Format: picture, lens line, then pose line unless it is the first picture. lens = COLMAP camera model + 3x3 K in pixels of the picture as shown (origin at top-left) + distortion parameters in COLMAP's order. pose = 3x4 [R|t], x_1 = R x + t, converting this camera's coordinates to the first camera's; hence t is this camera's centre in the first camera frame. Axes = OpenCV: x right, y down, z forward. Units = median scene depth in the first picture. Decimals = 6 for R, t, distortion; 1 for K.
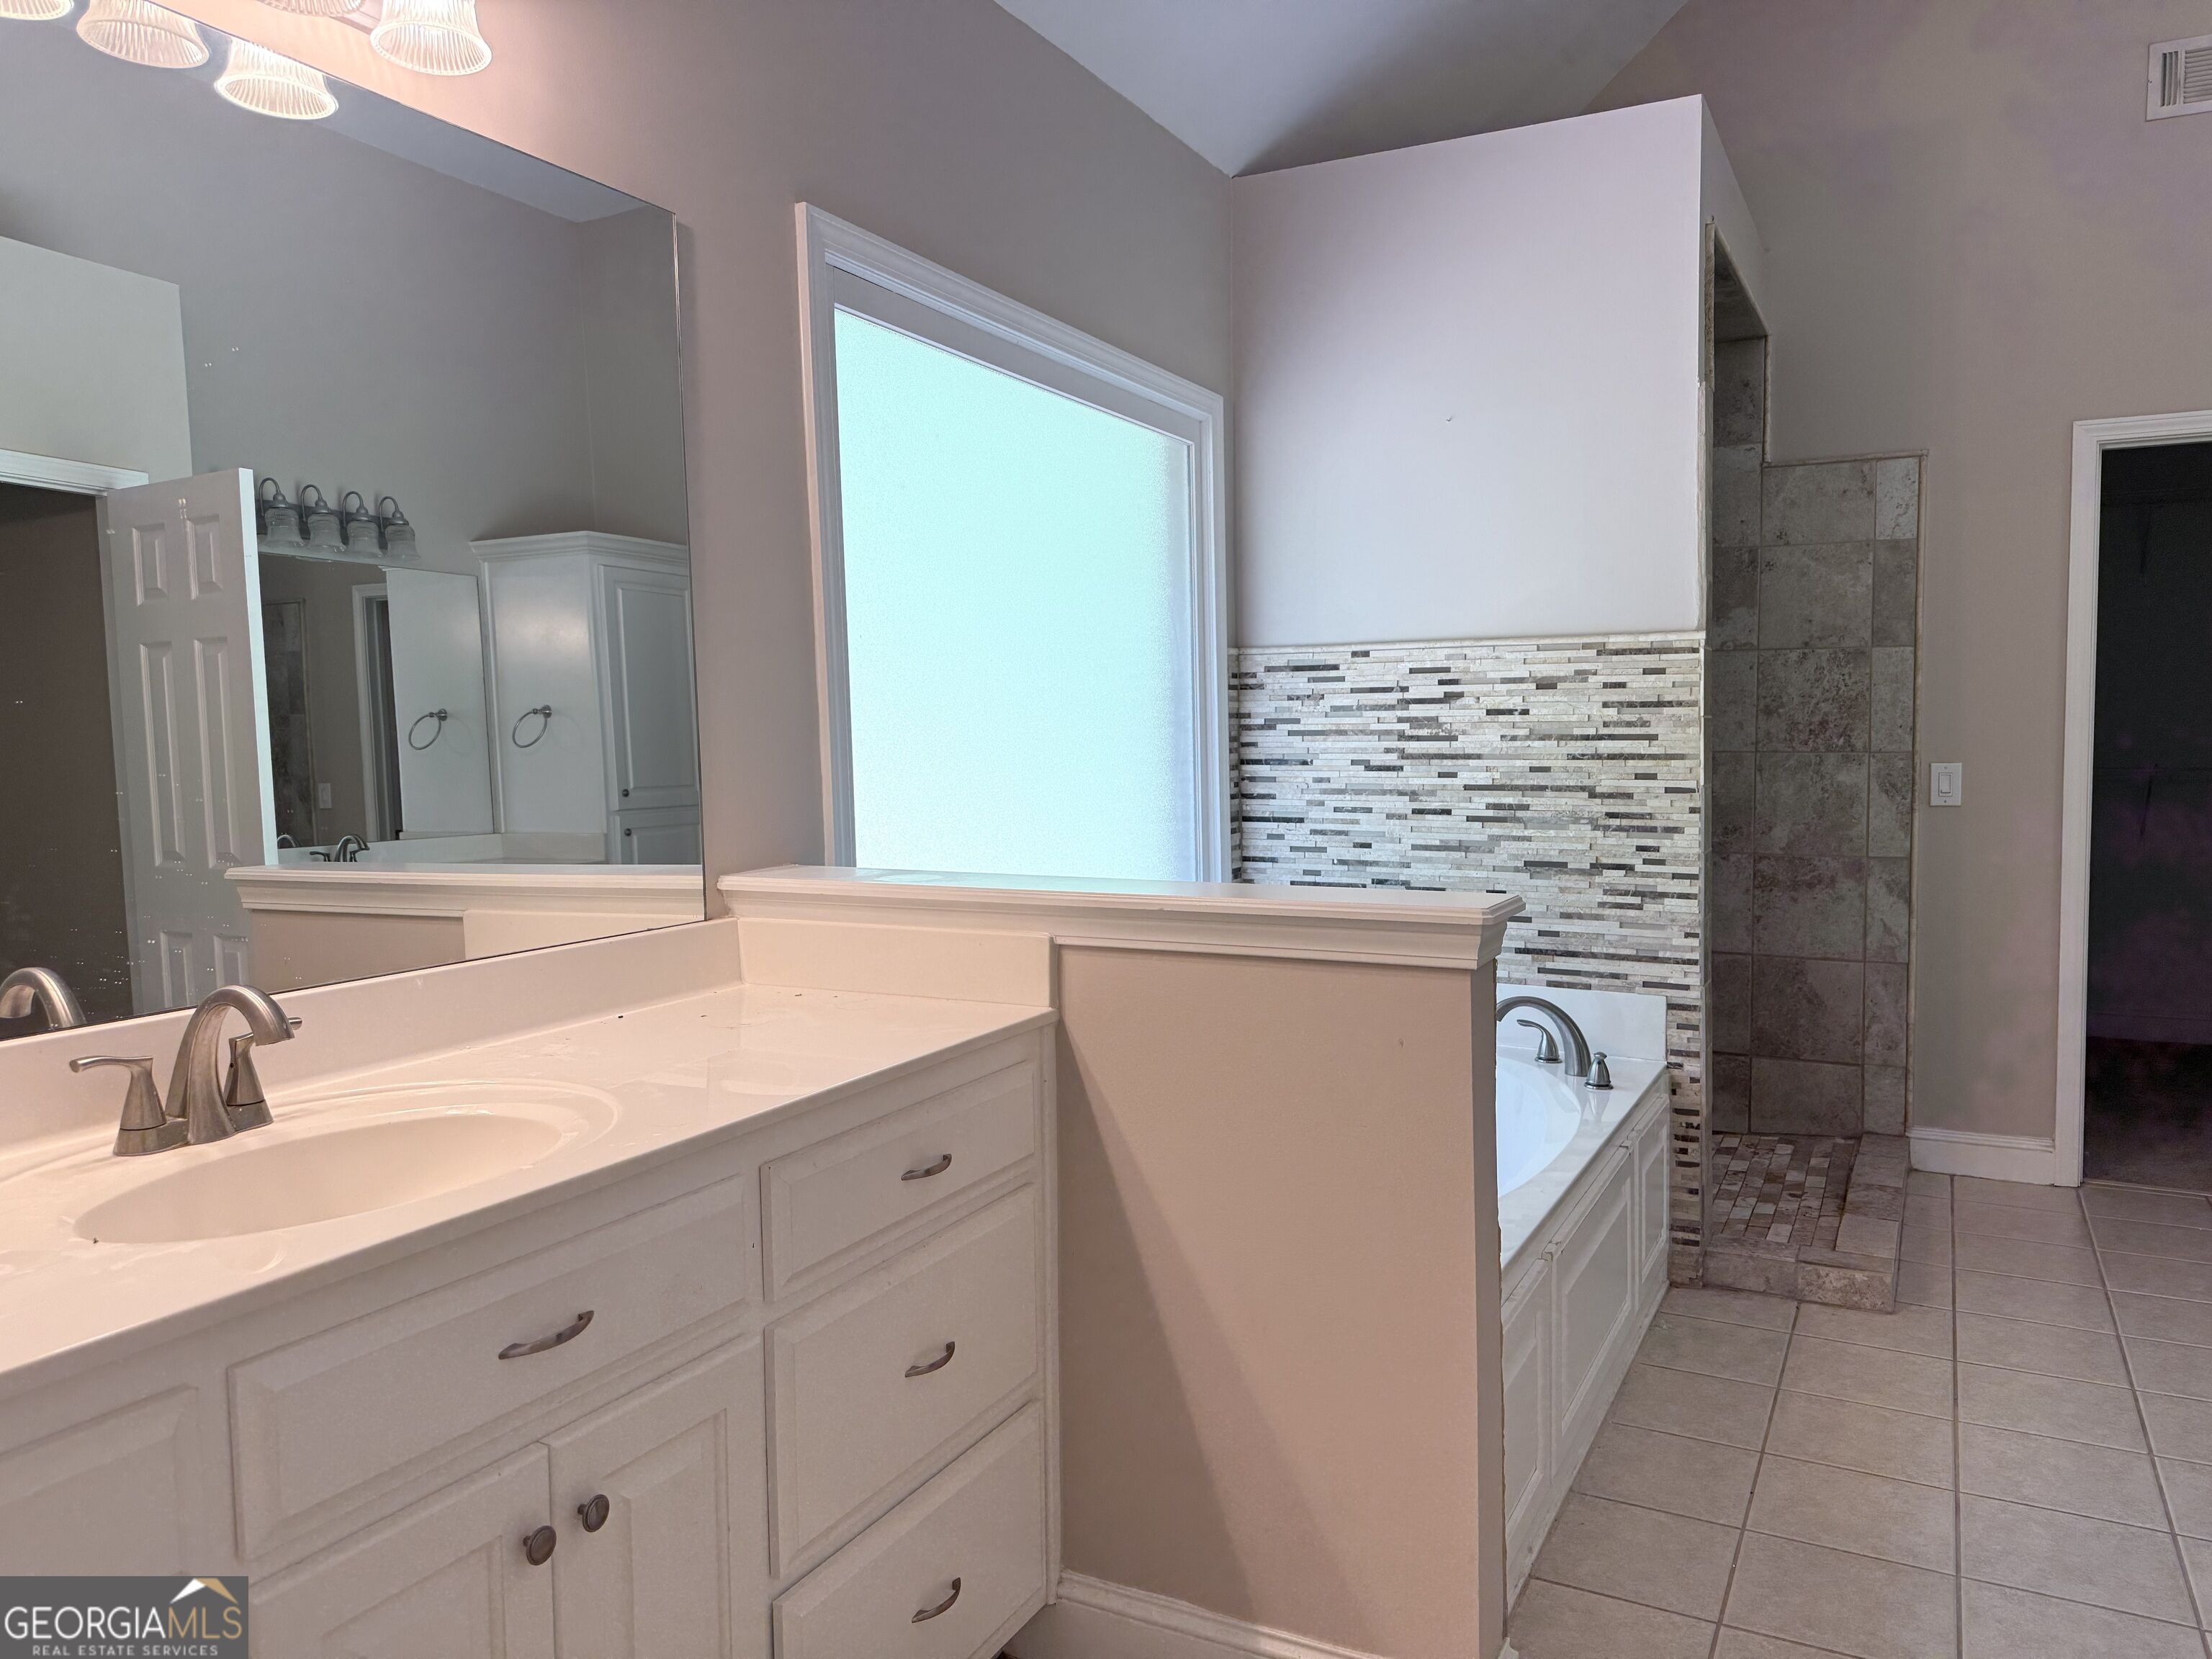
lens RADIAL K [[1561.2, 0, 1107.4], [0, 1561.2, 837.3], [0, 0, 1]] dist [0.002070, -0.003529]
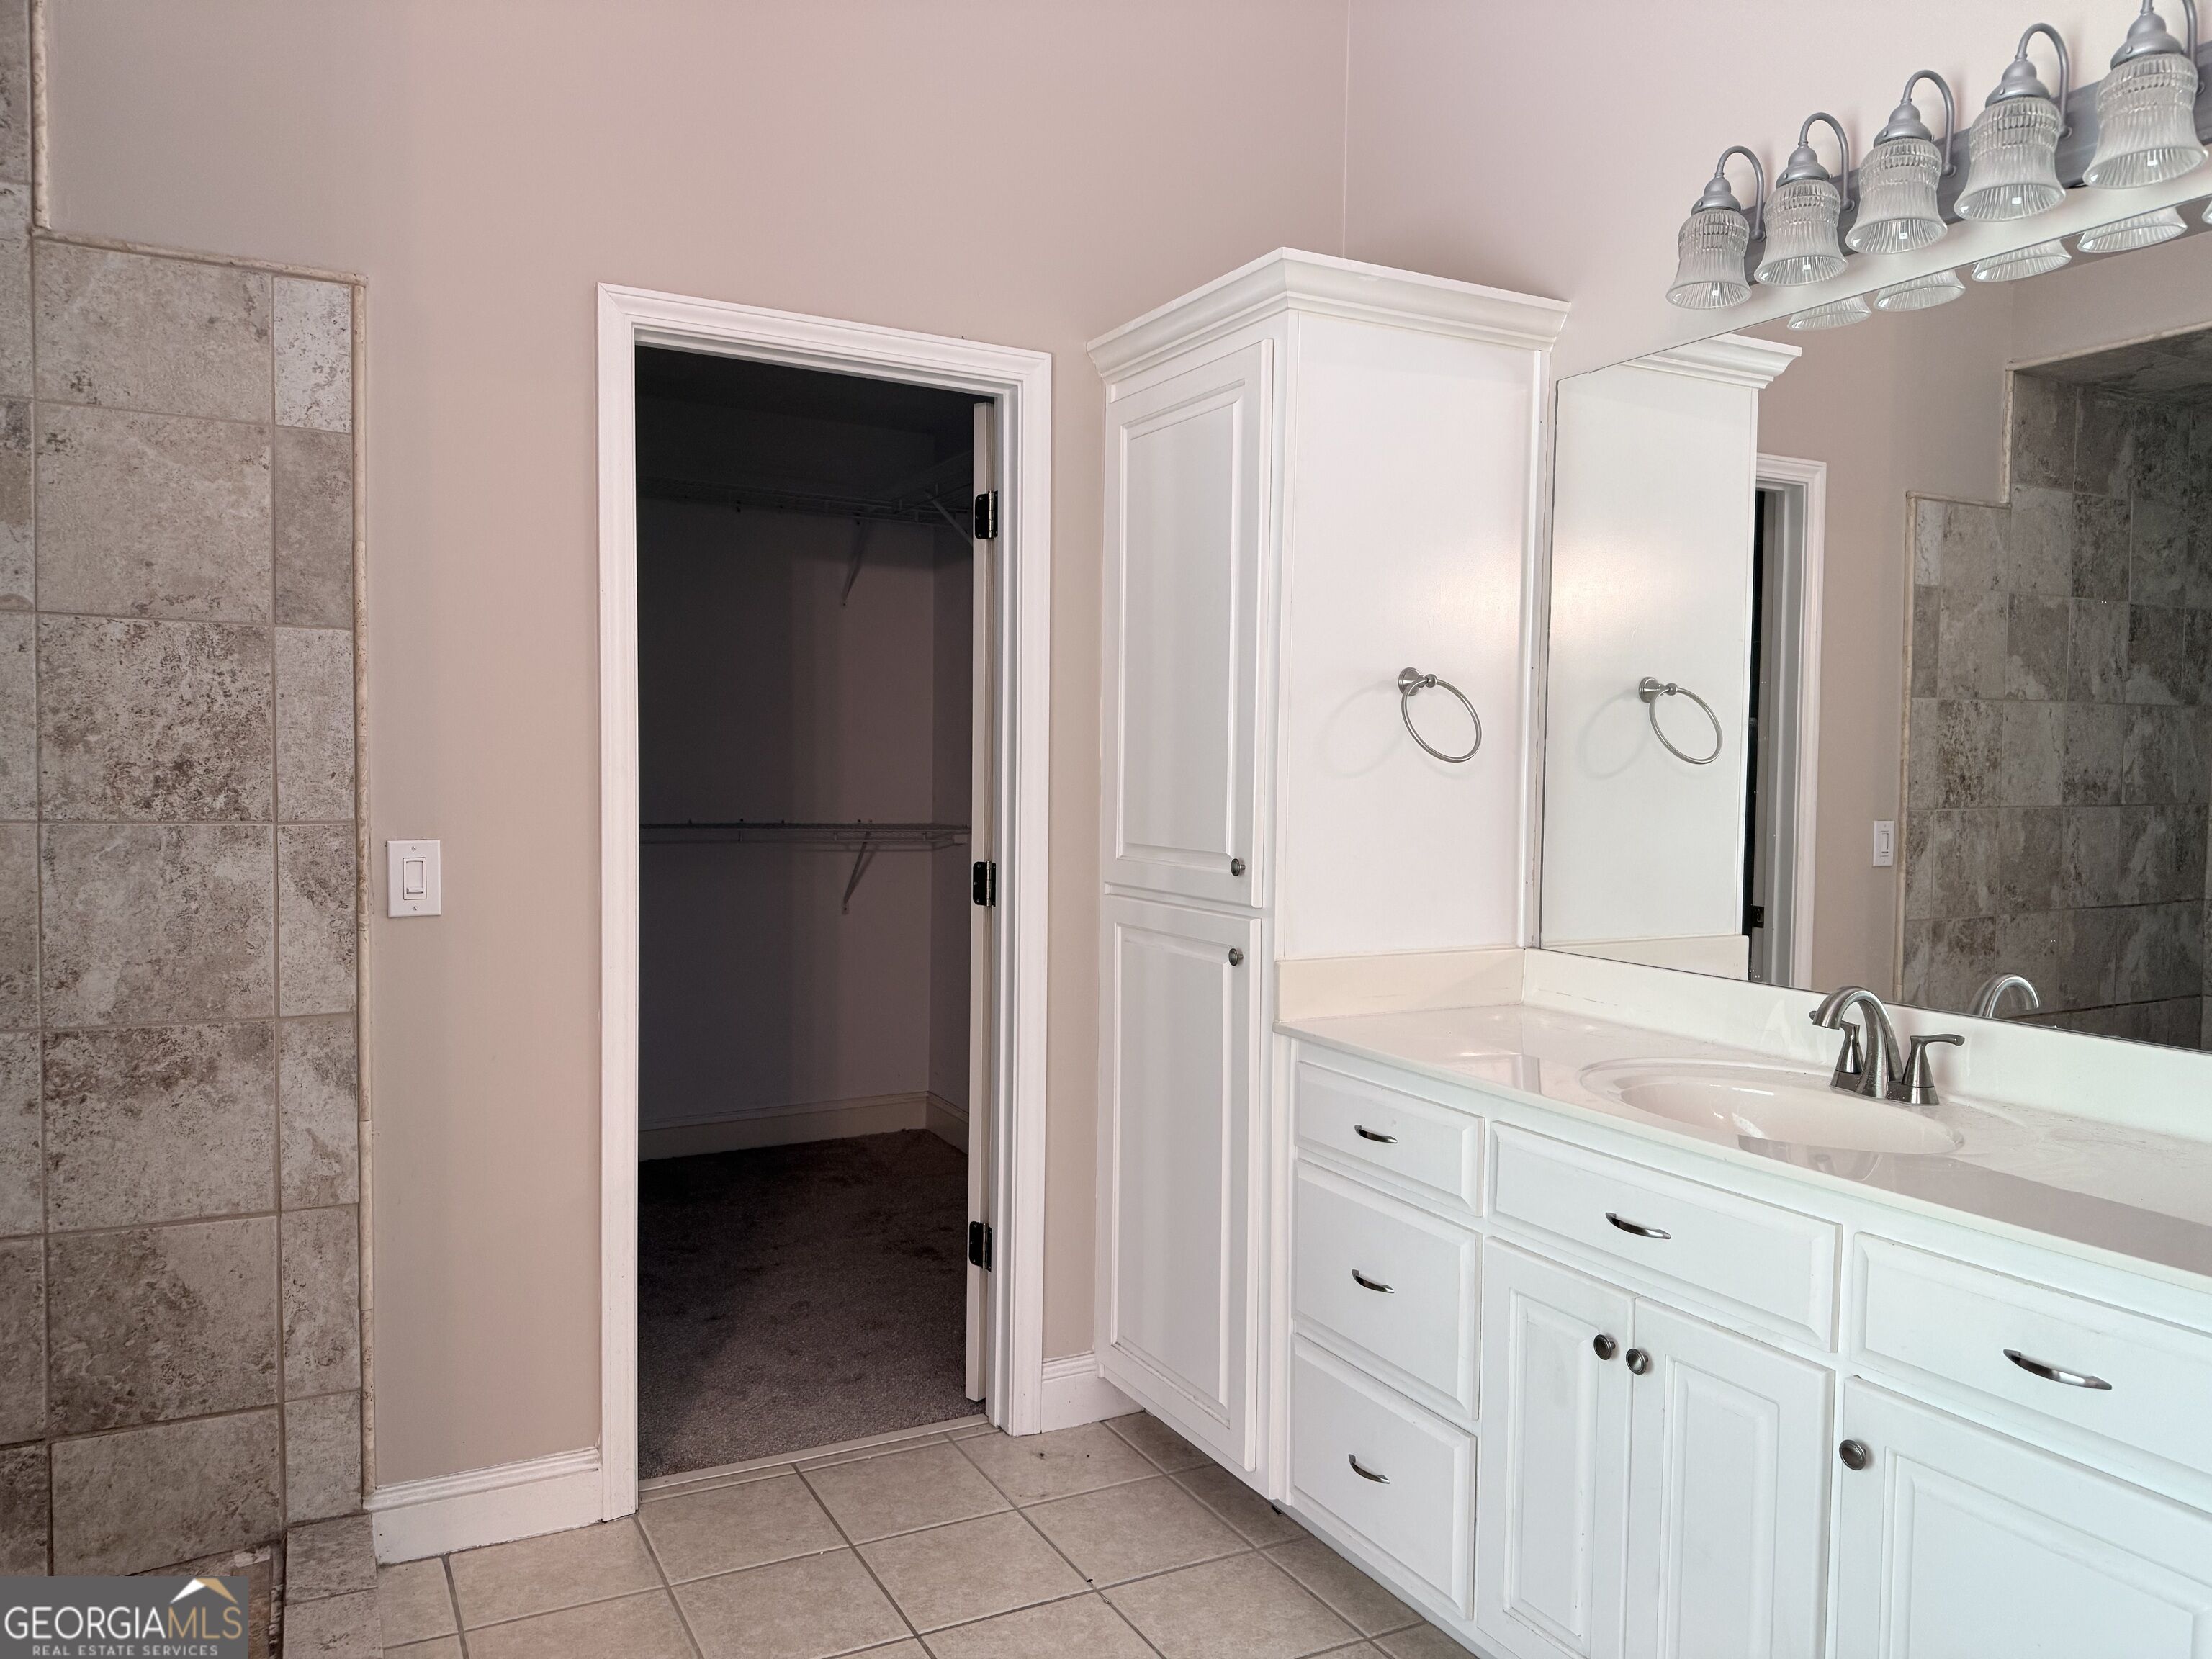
lens RADIAL K [[1561.2, 0, 1107.1], [0, 1561.2, 831.6], [0, 0, 1]] dist [0.002070, -0.003529]
pose [[0.565838, -0.015268, 0.824375, 0.207339], [0.038825, 0.999213, -0.008143, -0.035573], [-0.823602, 0.036614, 0.565986, 0.460953]]
